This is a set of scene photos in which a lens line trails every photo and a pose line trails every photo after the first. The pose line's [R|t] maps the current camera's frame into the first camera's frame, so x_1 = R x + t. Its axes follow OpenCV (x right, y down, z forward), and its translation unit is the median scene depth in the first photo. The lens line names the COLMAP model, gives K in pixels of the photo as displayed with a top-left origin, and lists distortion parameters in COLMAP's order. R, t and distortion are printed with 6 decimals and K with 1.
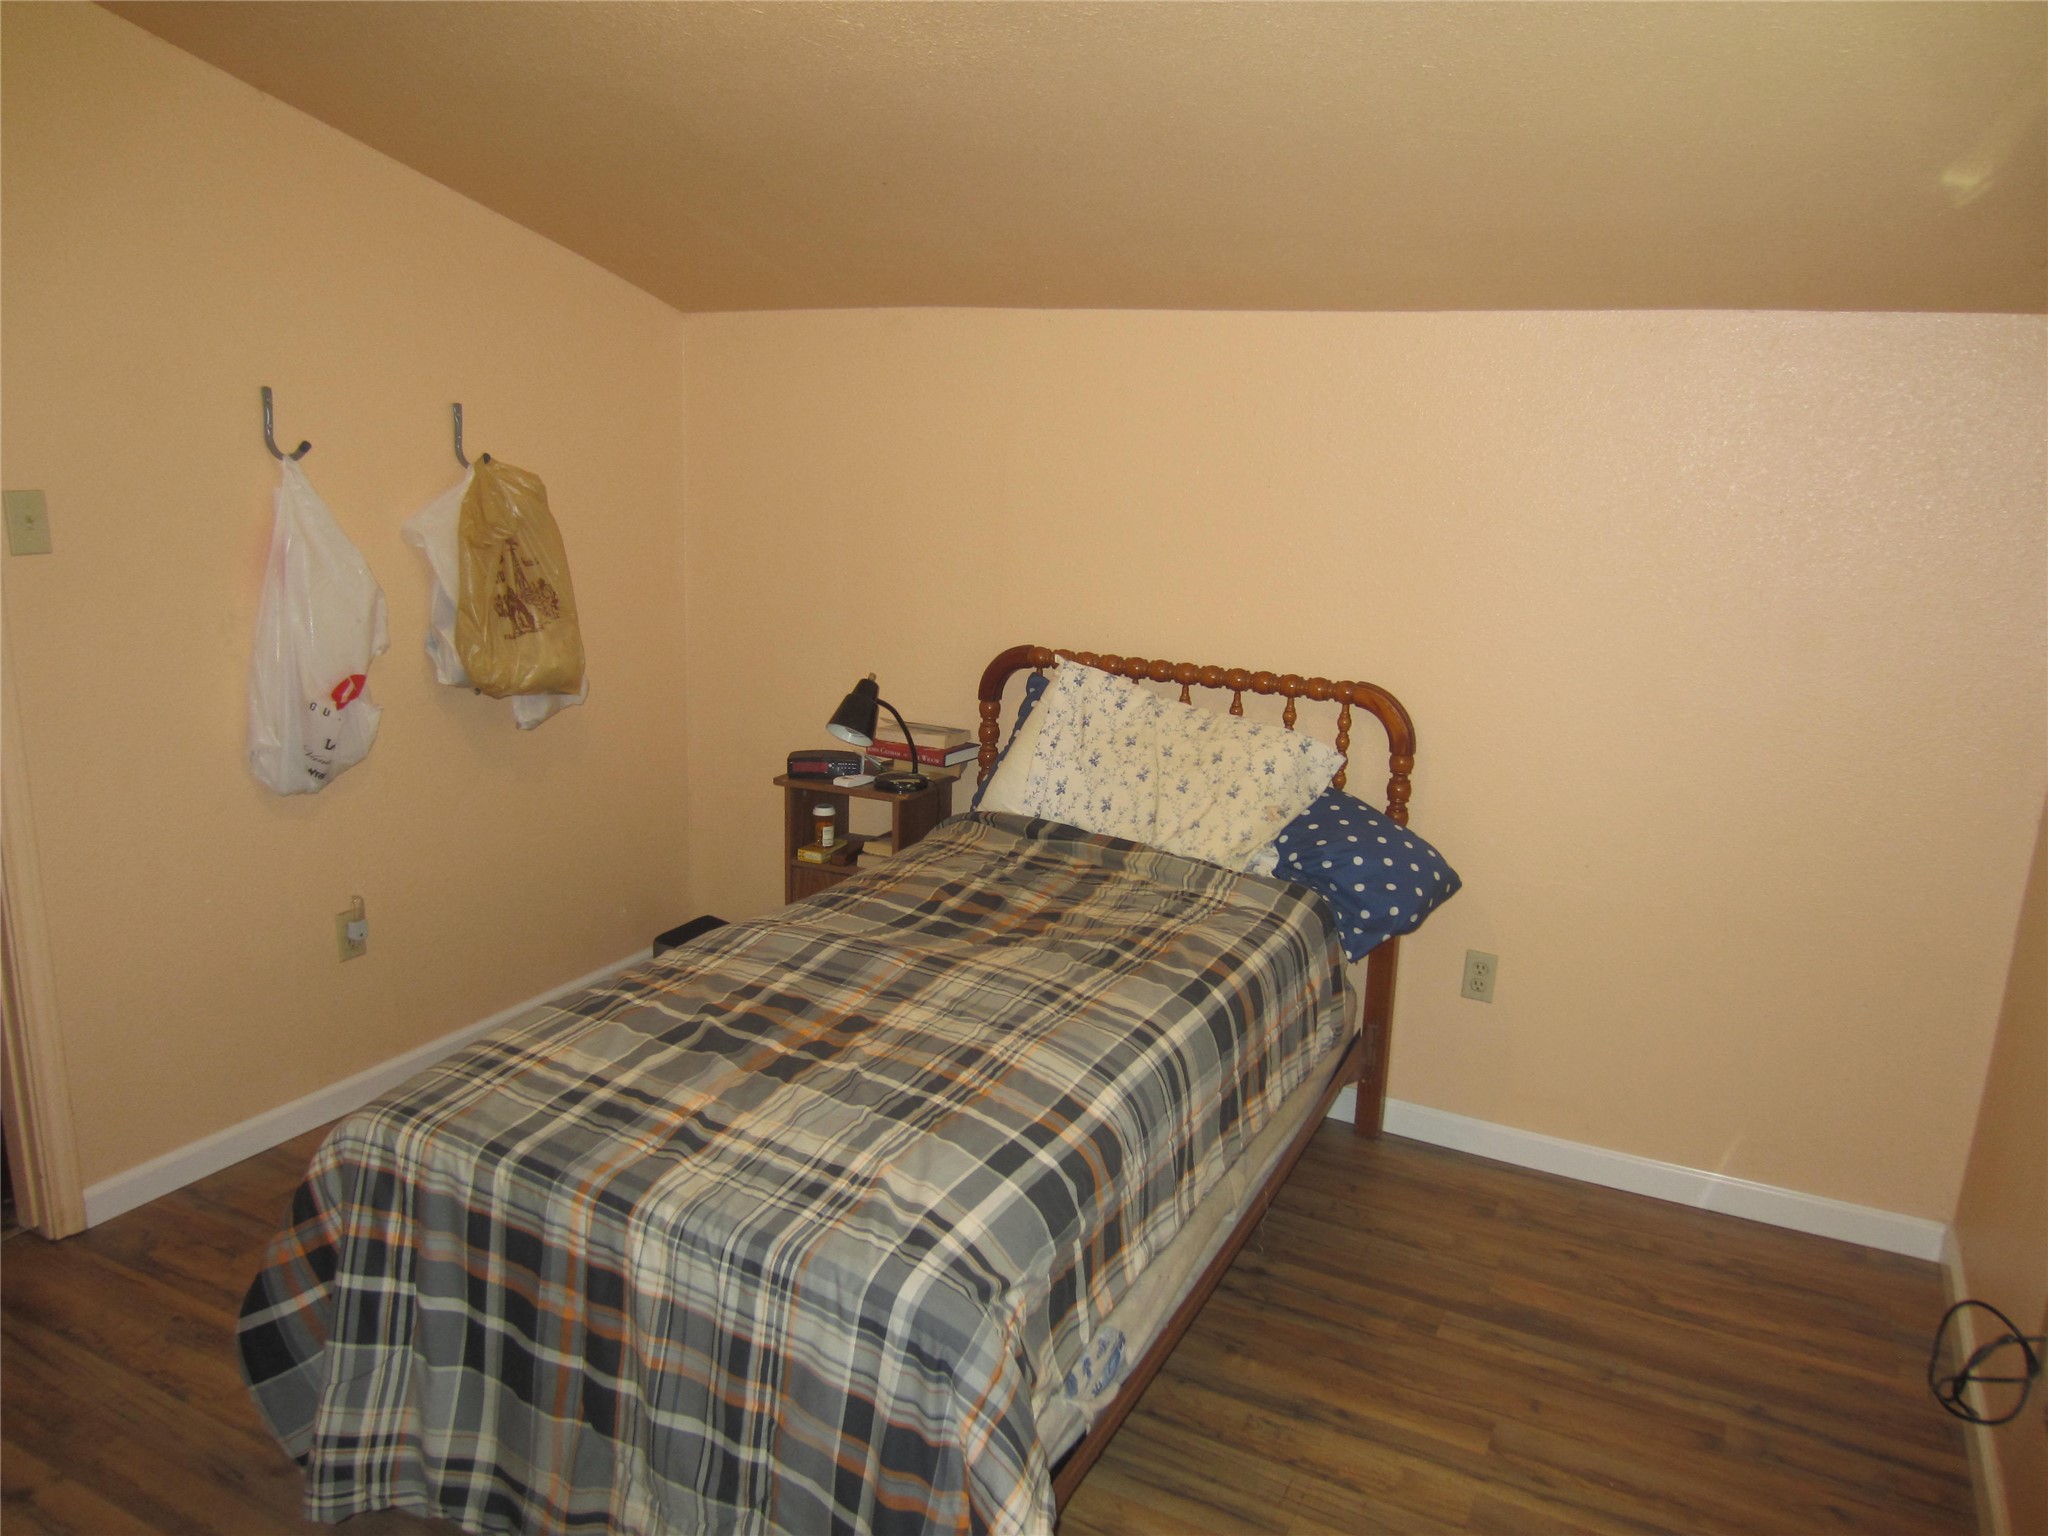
lens RADIAL K [[1468.3, 0, 1027.0], [0, 1468.3, 767.3], [0, 0, 1]] dist [-0.022975, 0.007404]
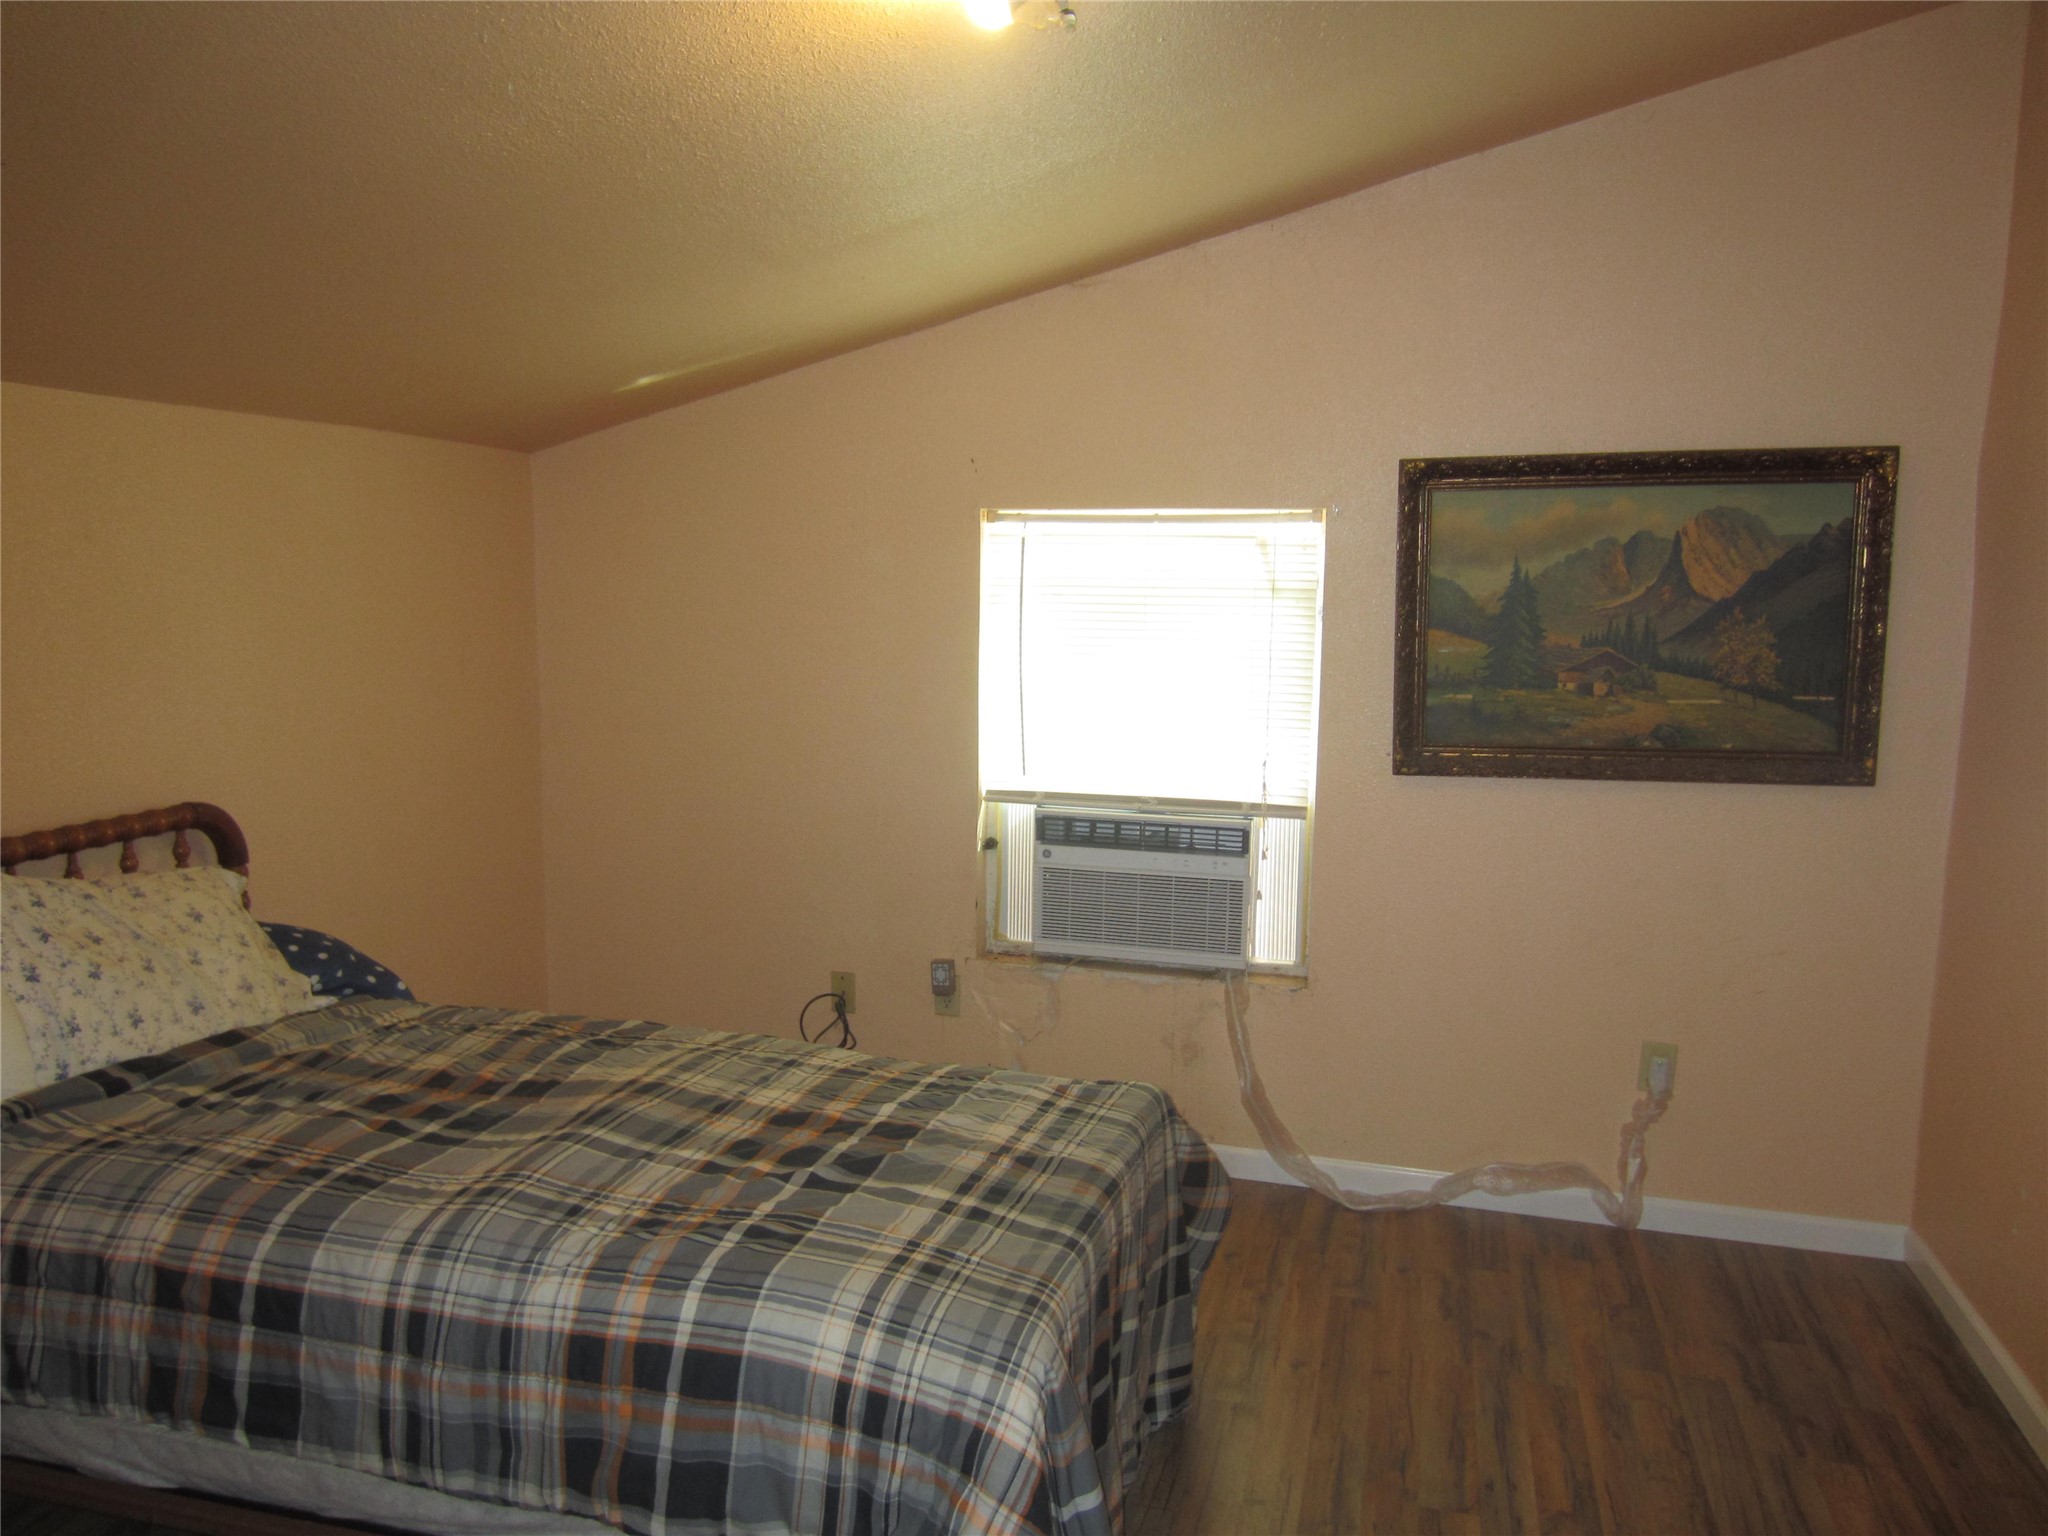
lens RADIAL K [[1468.3, 0, 1027.0], [0, 1468.3, 767.3], [0, 0, 1]] dist [-0.022975, 0.007404]
pose [[-0.215398, -0.172635, 0.961146, -1.070298], [0.193304, 0.957235, 0.215253, -0.246206], [-0.957203, 0.232158, -0.172816, 0.923576]]
